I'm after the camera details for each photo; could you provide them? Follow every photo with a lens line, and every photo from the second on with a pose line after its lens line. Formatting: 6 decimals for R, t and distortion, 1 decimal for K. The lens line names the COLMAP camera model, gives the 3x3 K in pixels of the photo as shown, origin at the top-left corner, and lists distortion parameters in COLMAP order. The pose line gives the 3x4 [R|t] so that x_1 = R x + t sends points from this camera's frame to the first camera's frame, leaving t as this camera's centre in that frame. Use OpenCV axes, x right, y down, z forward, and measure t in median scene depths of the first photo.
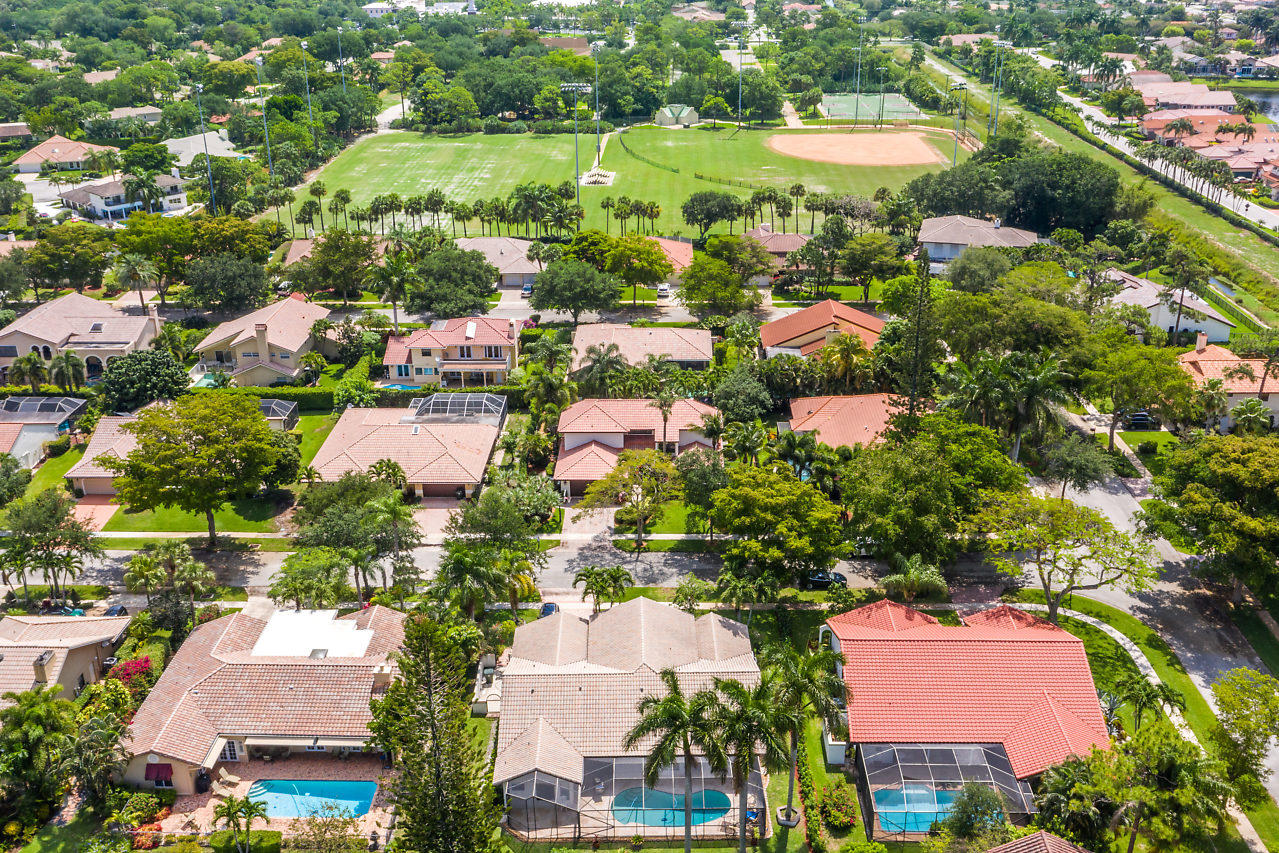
lens RADIAL K [[1429.5, 0, 639.5], [0, 1429.5, 426.5], [0, 0, 1]] dist [-0.014705, -0.016067]
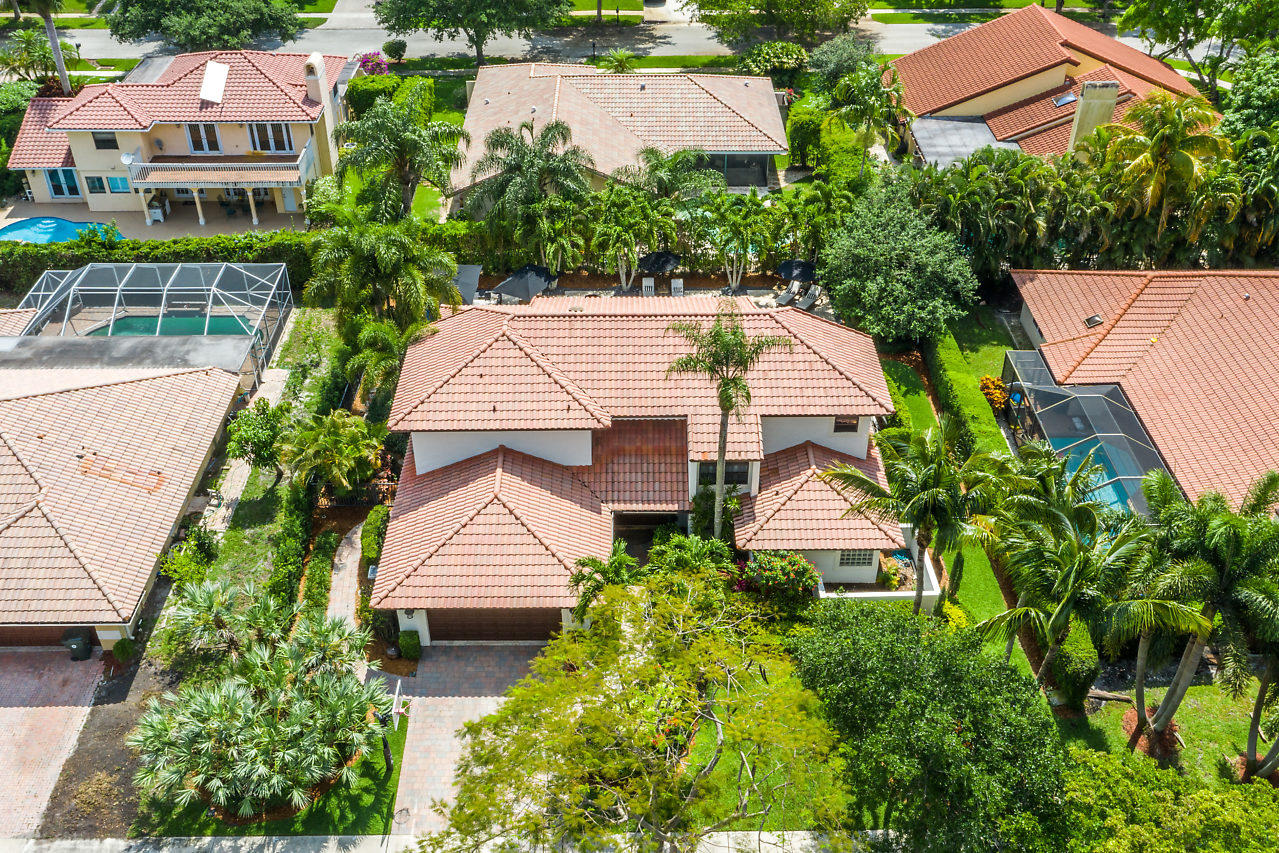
lens RADIAL K [[1233.3, 0, 615.3], [0, 1233.3, 423.2], [0, 0, 1]] dist [0.006935, -0.008820]
pose [[0.999668, -0.010822, 0.023398, -0.010790], [0.005192, 0.973541, 0.228451, -0.052834], [-0.025251, -0.228254, 0.973274, 0.627302]]
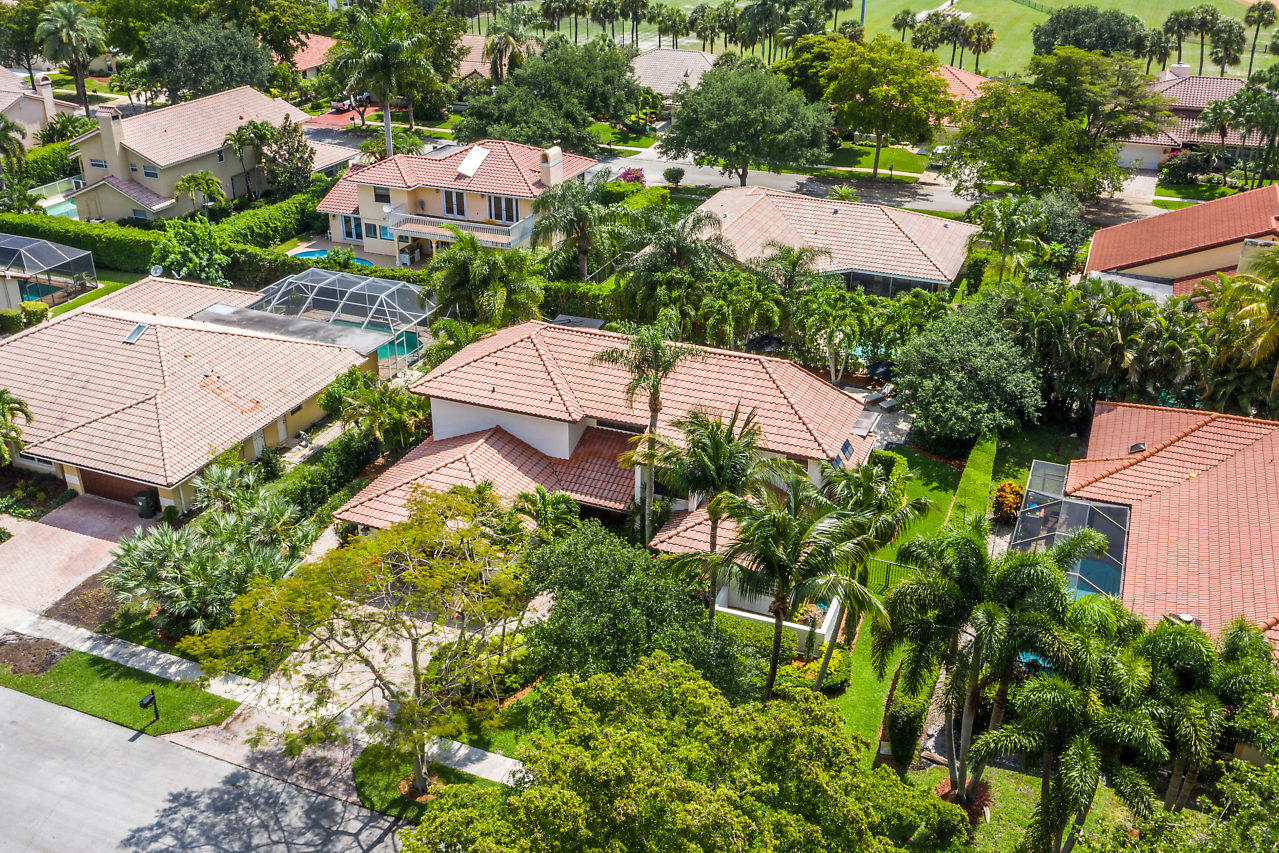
lens RADIAL K [[1233.3, 0, 615.3], [0, 1233.3, 423.2], [0, 0, 1]] dist [0.006935, -0.008820]
pose [[0.921592, 0.169304, -0.349292, 0.096732], [-0.149411, 0.985256, 0.083346, -0.020382], [0.358253, -0.024622, 0.933300, 0.611432]]
